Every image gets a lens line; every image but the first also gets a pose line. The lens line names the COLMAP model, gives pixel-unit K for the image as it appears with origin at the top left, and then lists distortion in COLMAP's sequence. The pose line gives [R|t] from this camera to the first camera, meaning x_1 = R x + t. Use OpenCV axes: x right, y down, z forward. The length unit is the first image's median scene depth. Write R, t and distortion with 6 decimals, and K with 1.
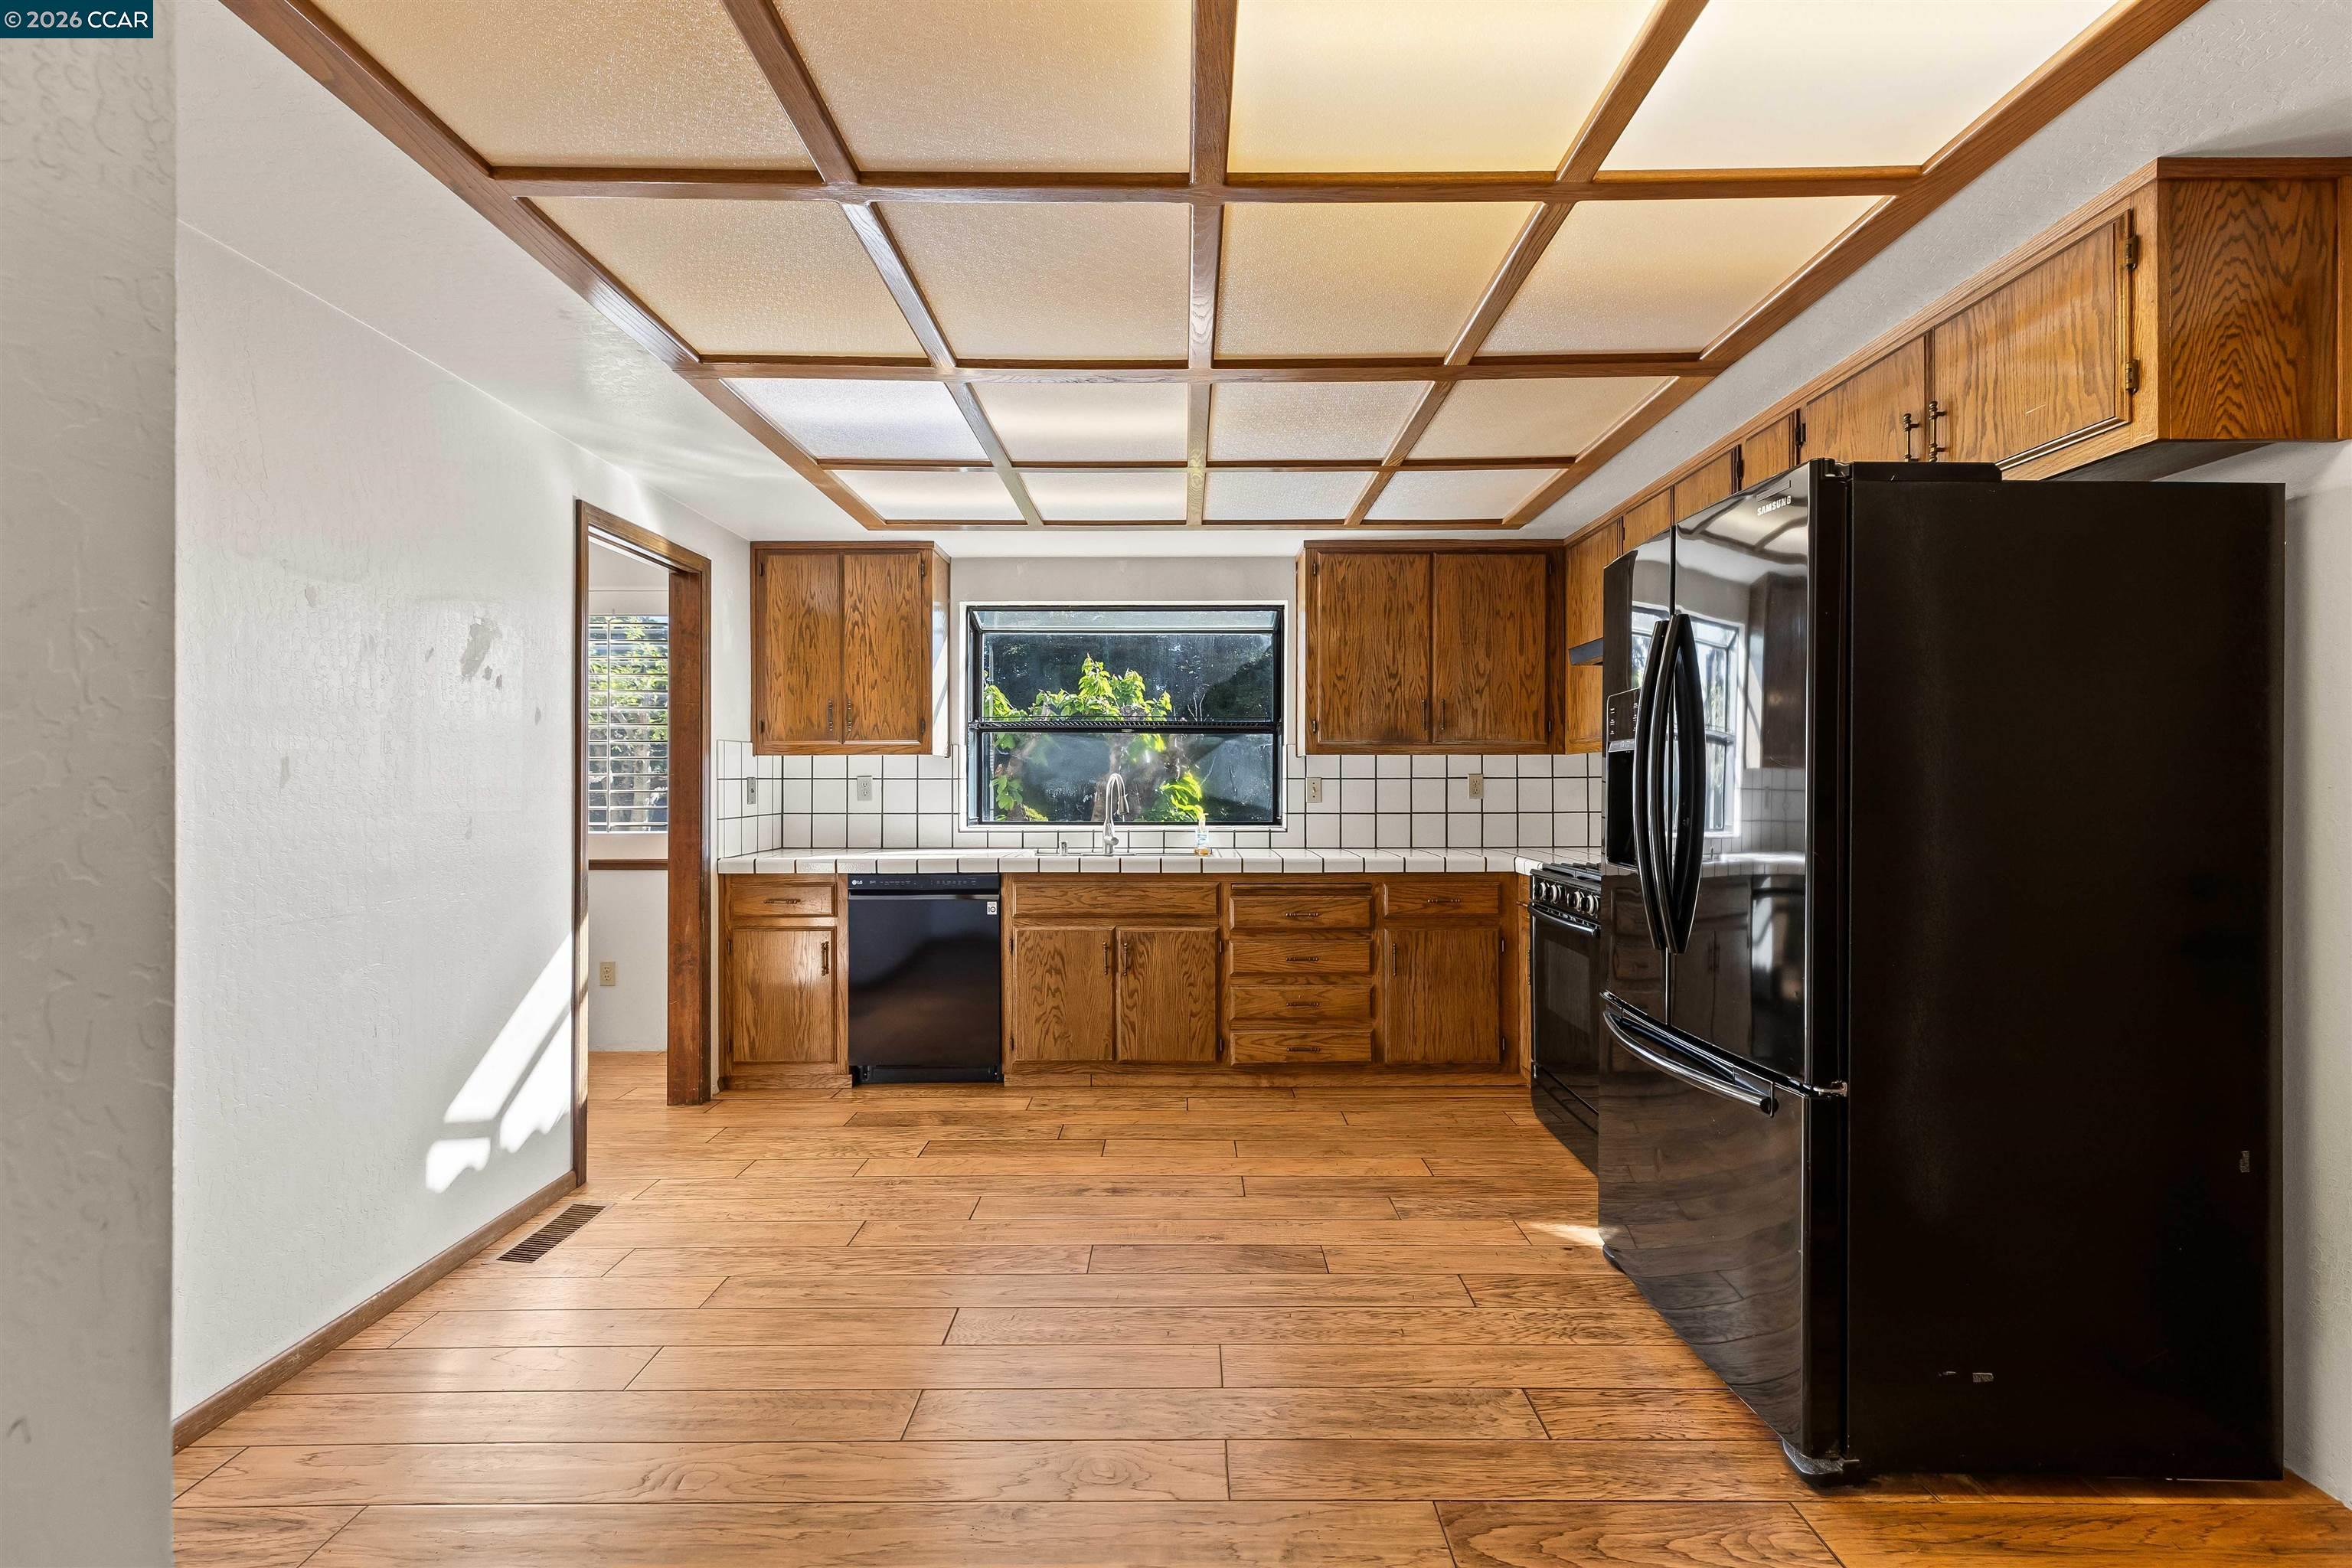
lens RADIAL K [[1062.2, 0, 1192.3], [0, 1062.2, 777.9], [0, 0, 1]] dist [0.006388, -0.000278]
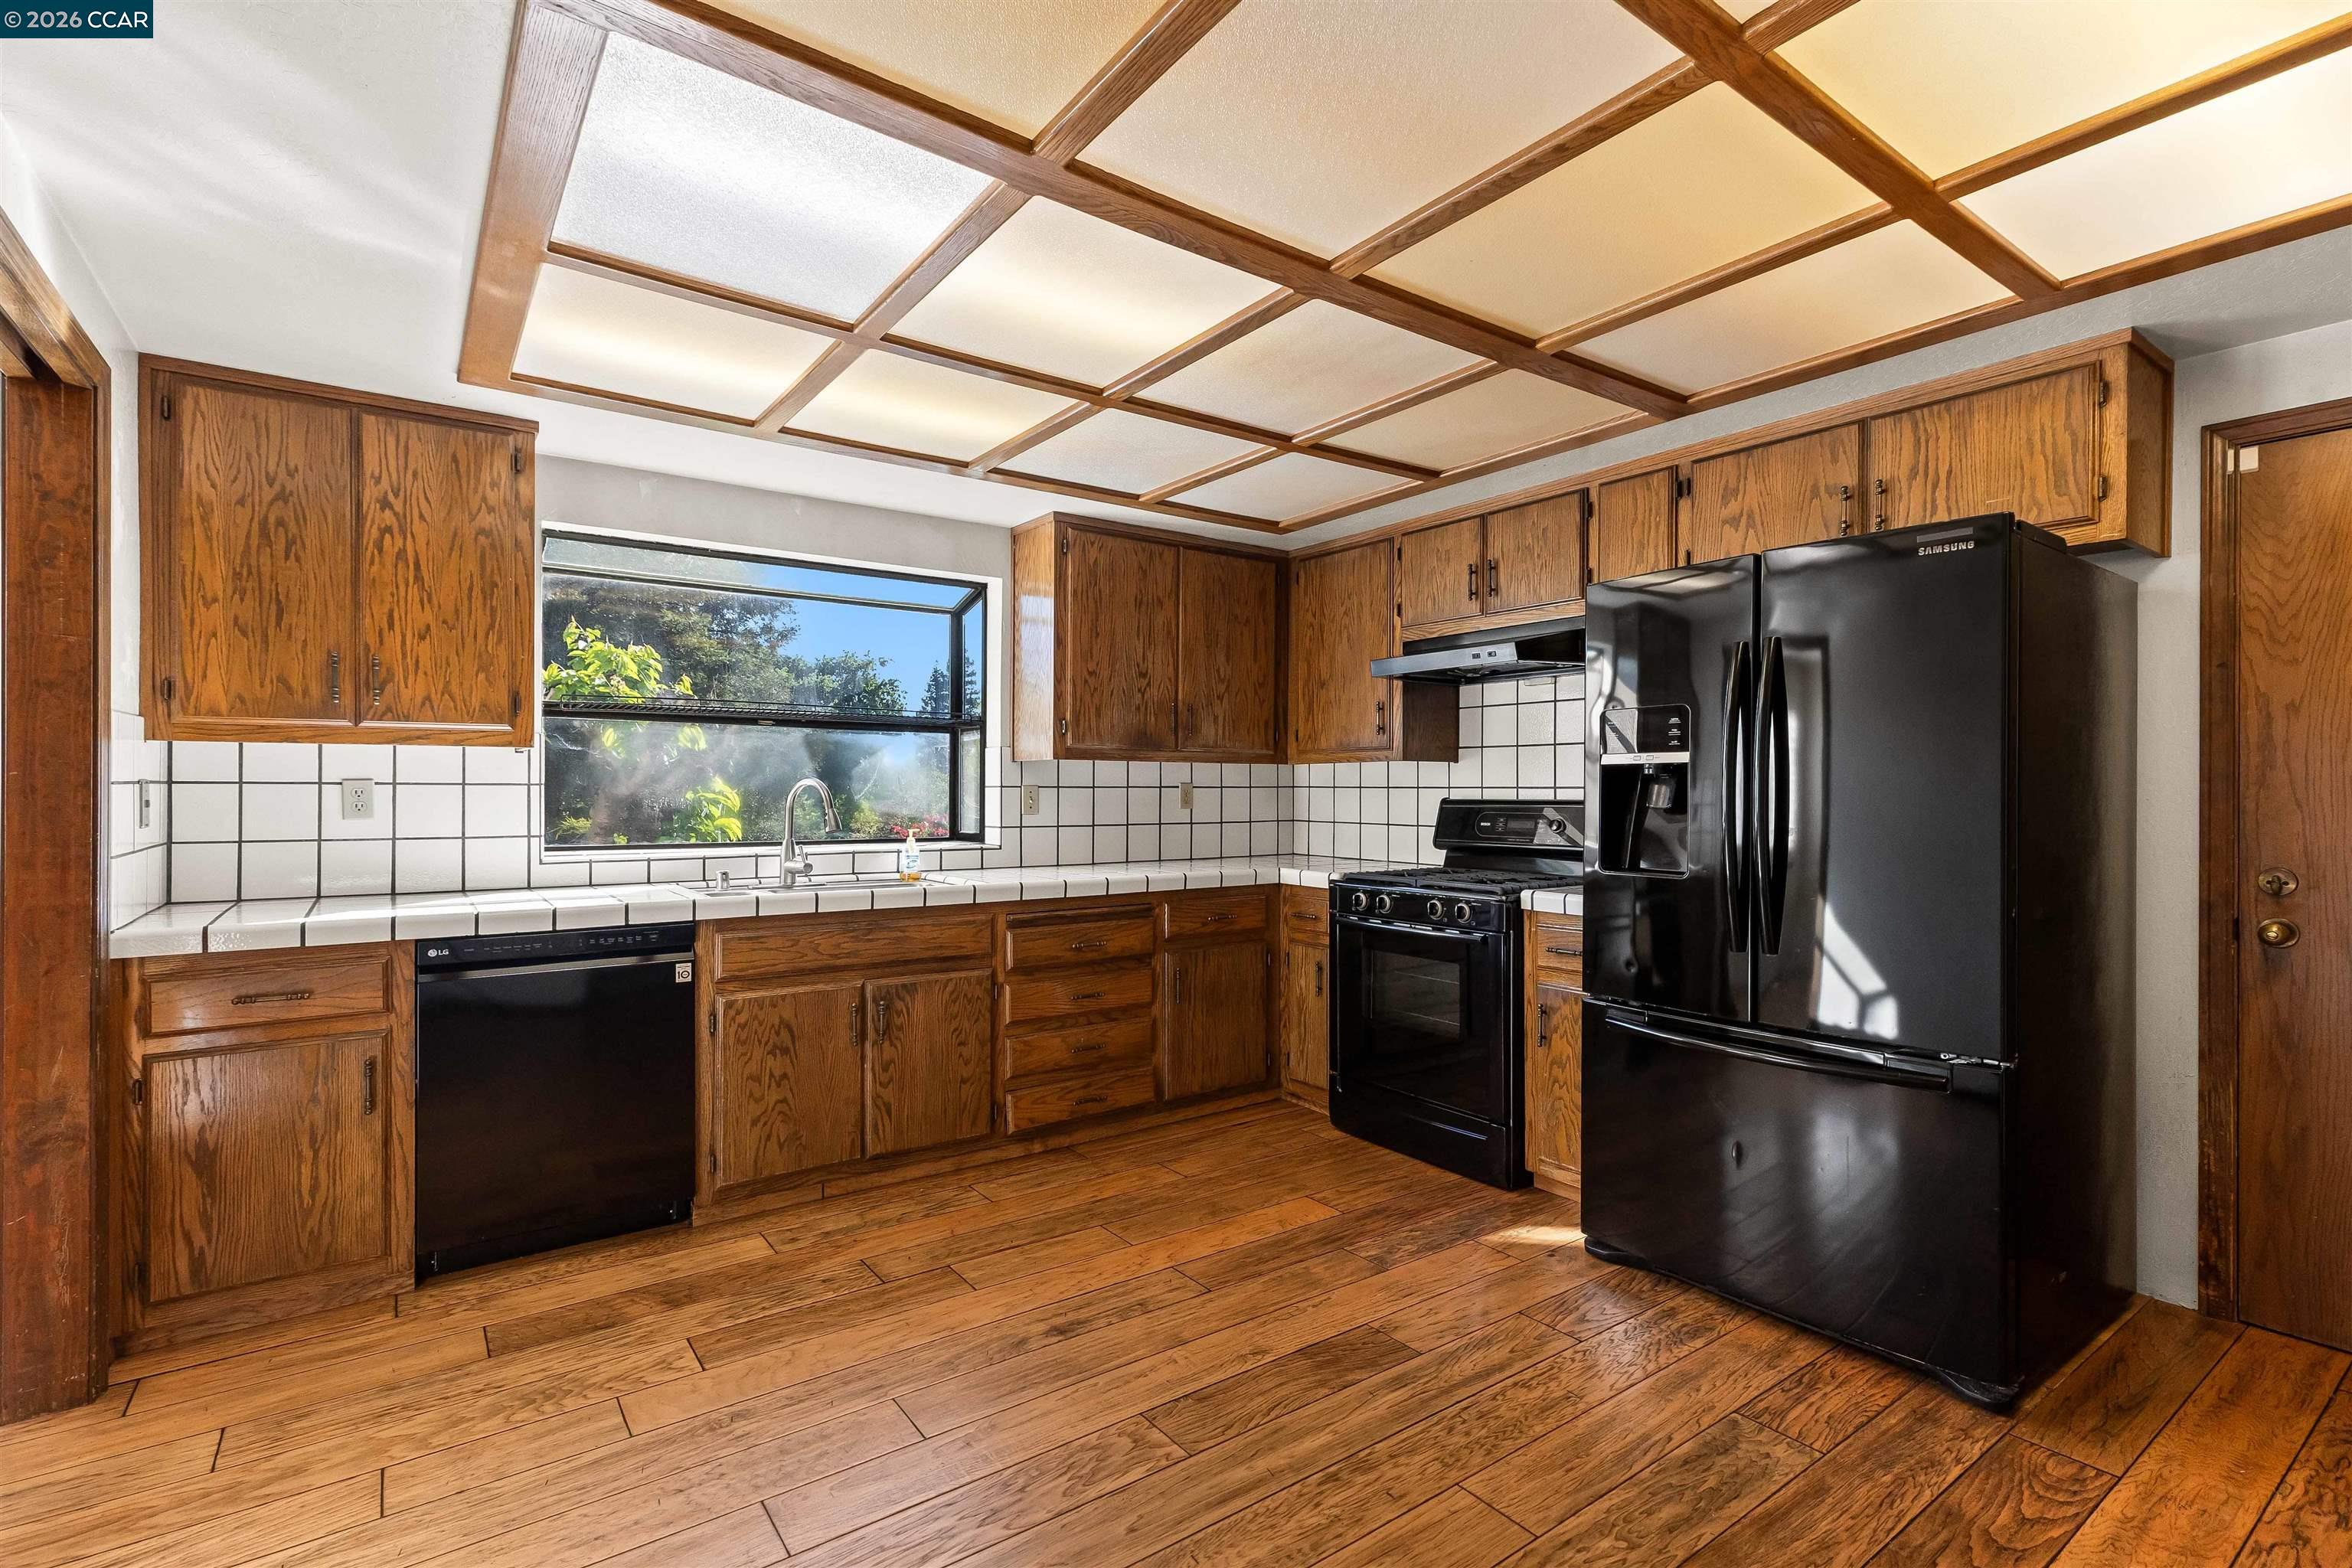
lens RADIAL K [[1062.2, 0, 1189.6], [0, 1062.2, 786.2], [0, 0, 1]] dist [0.006388, -0.000278]
pose [[0.805365, 0.005577, 0.592752, -0.370753], [-0.005746, 0.999982, -0.001601, 0.001029], [-0.592751, -0.002117, 0.805383, 0.277553]]
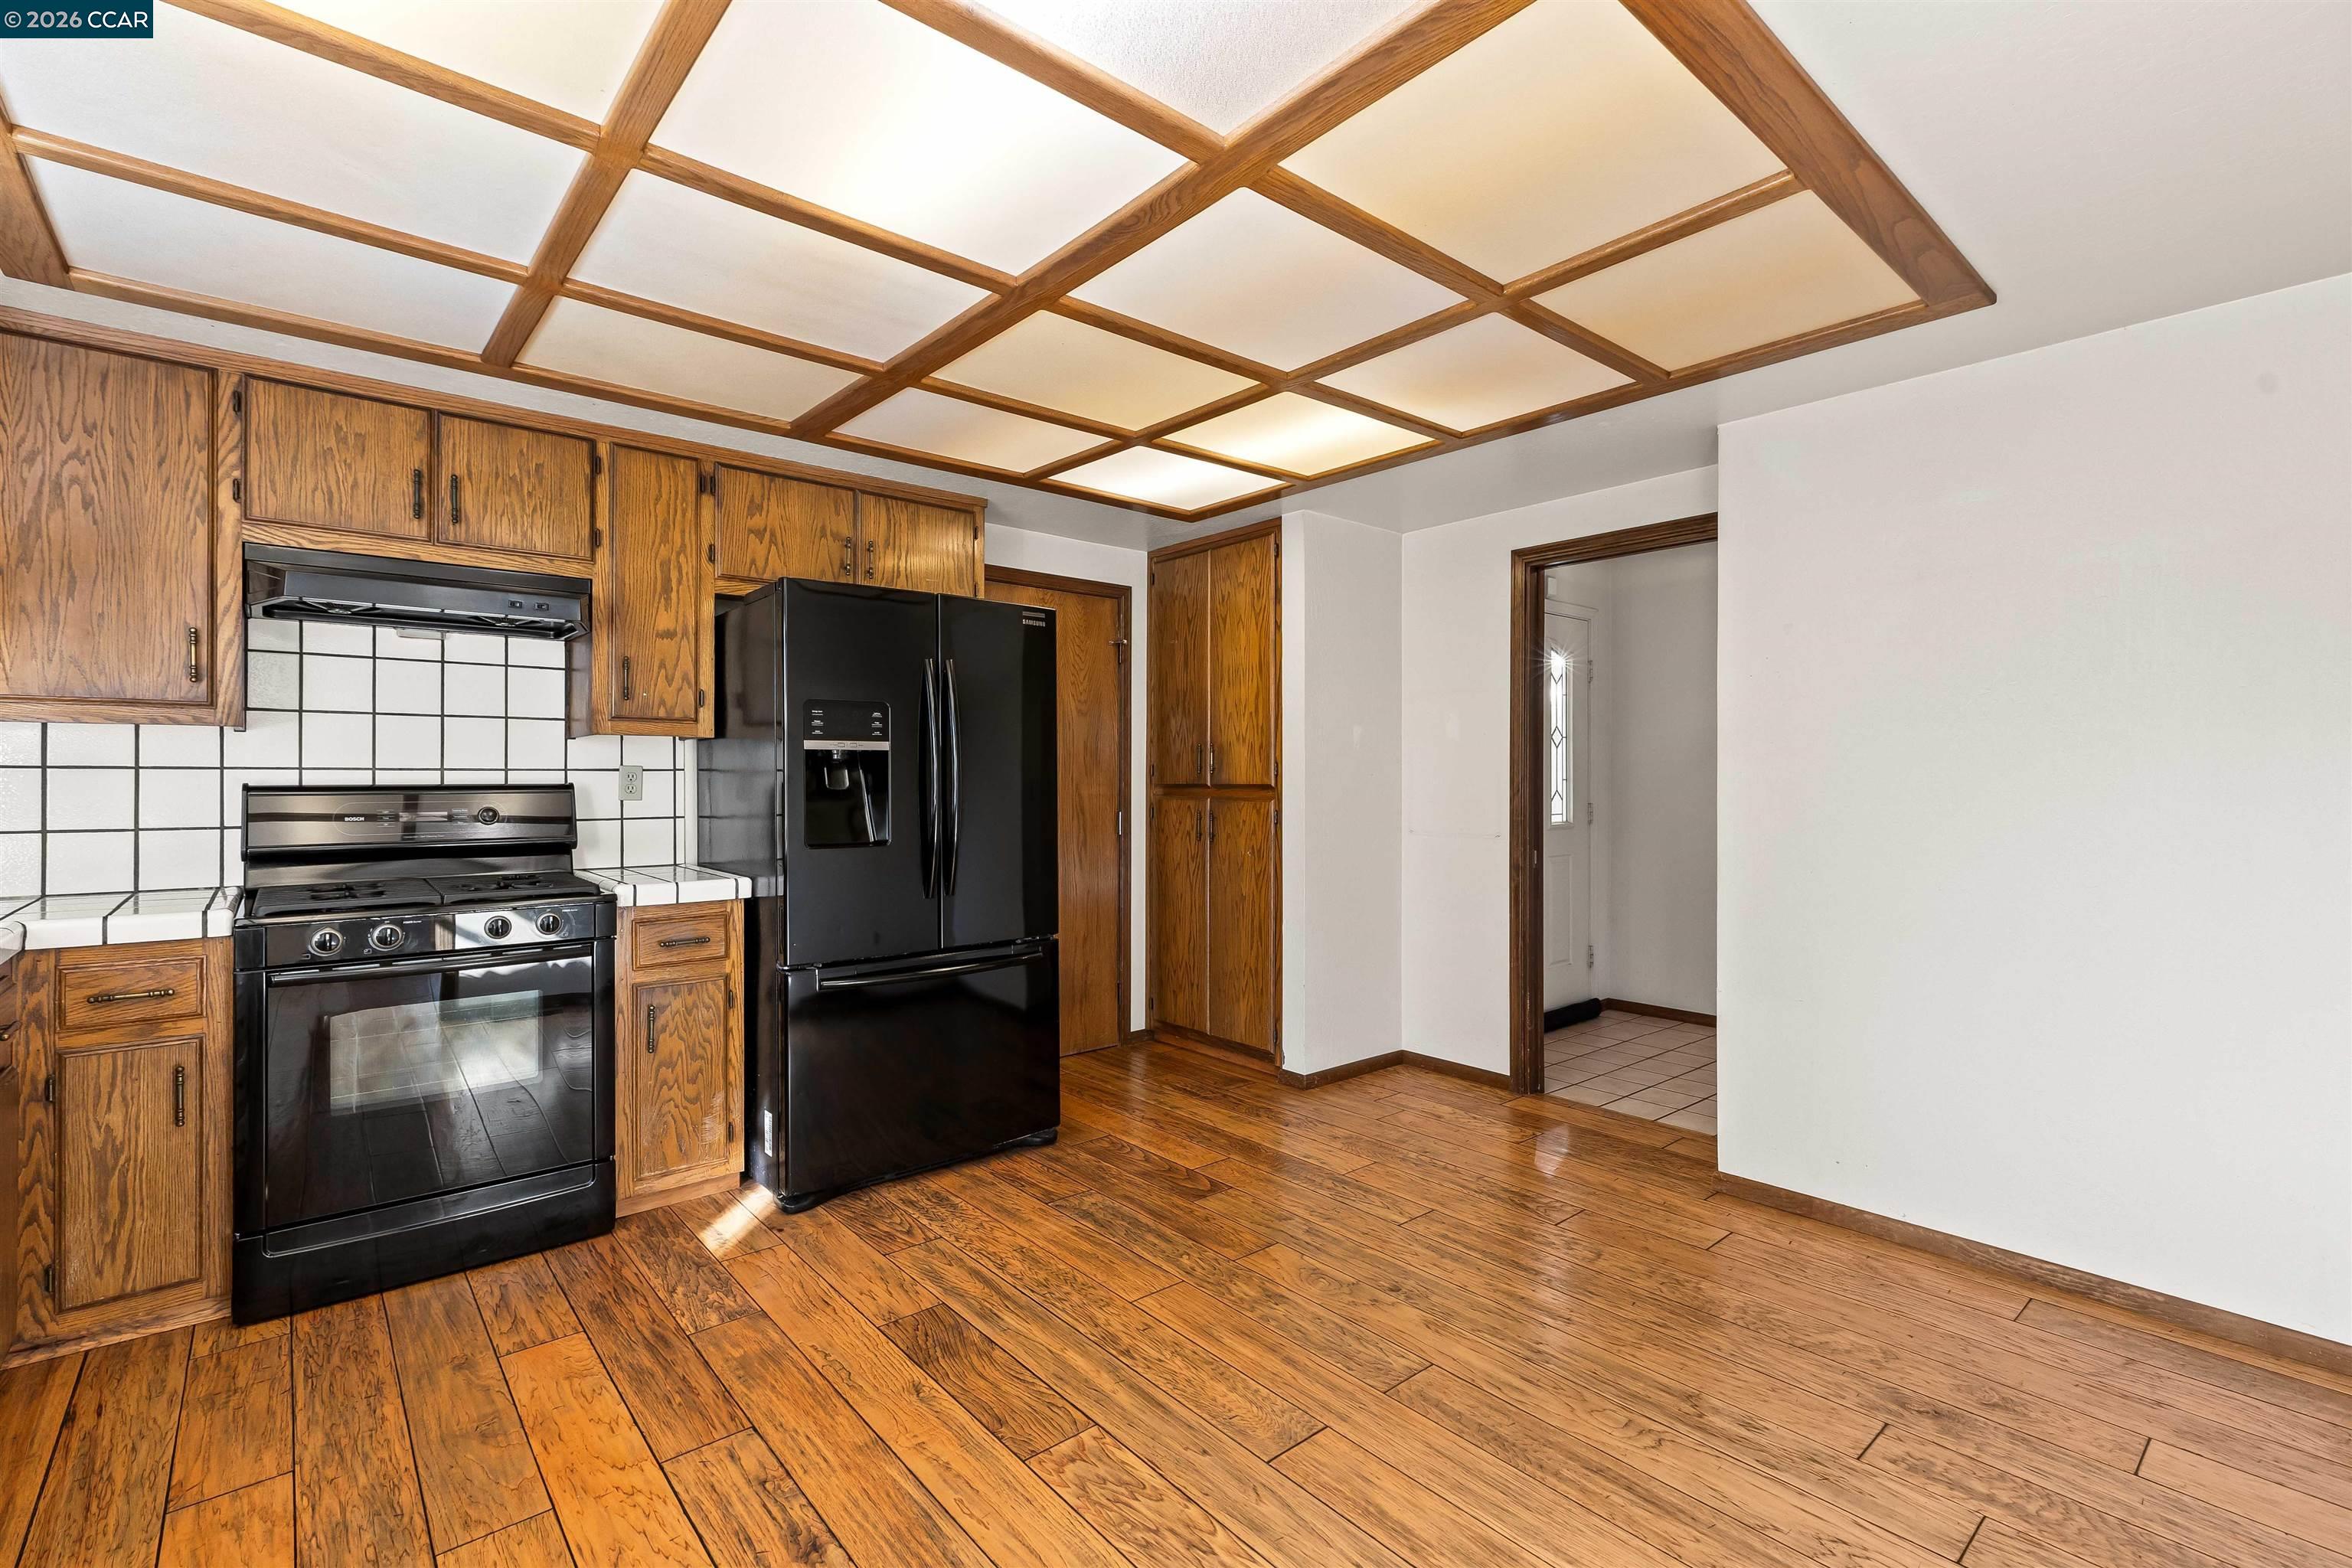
lens RADIAL K [[1062.2, 0, 1188.1], [0, 1062.2, 803.5], [0, 0, 1]] dist [0.006388, -0.000278]
pose [[-0.659124, -0.009283, 0.751977, -0.477827], [-0.000865, 0.999933, 0.011585, 0.013640], [-0.752034, 0.006986, -0.659087, 0.981043]]
